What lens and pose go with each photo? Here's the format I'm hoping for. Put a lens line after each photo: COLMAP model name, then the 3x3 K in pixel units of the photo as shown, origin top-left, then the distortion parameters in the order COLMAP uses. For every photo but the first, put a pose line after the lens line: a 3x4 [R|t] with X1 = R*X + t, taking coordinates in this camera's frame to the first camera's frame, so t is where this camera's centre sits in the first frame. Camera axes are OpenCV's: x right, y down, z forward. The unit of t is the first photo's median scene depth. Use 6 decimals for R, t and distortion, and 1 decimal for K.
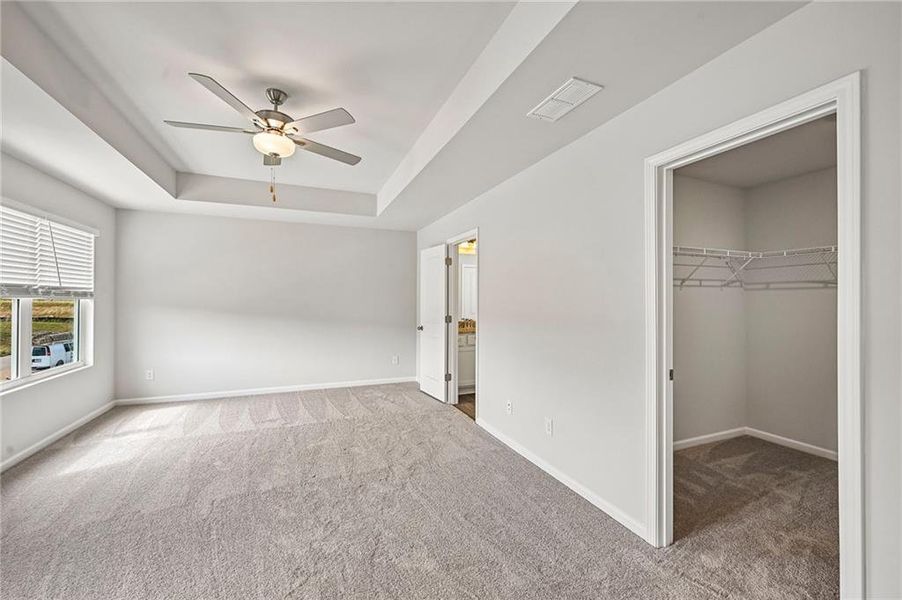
lens RADIAL K [[366.2, 0, 451.9], [0, 366.2, 300.0], [0, 0, 1]] dist [-0.005411, 0.001104]
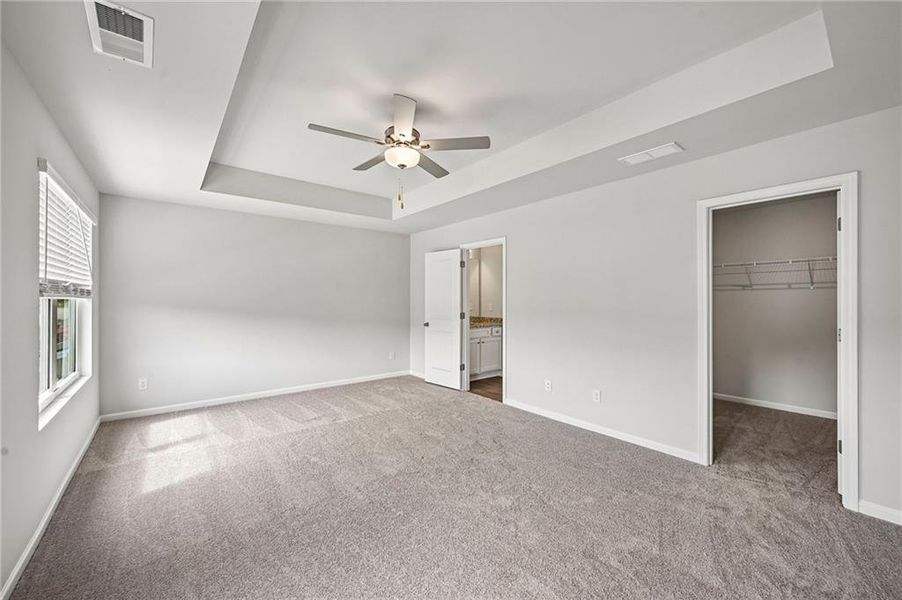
lens RADIAL K [[351.7, 0, 453.5], [0, 351.7, 299.1], [0, 0, 1]] dist [-0.001072, -0.000047]
pose [[0.959222, -0.002811, 0.282639, -0.399568], [0.002375, 0.999995, 0.001887, -0.000181], [-0.282643, -0.001139, 0.959224, -0.033983]]
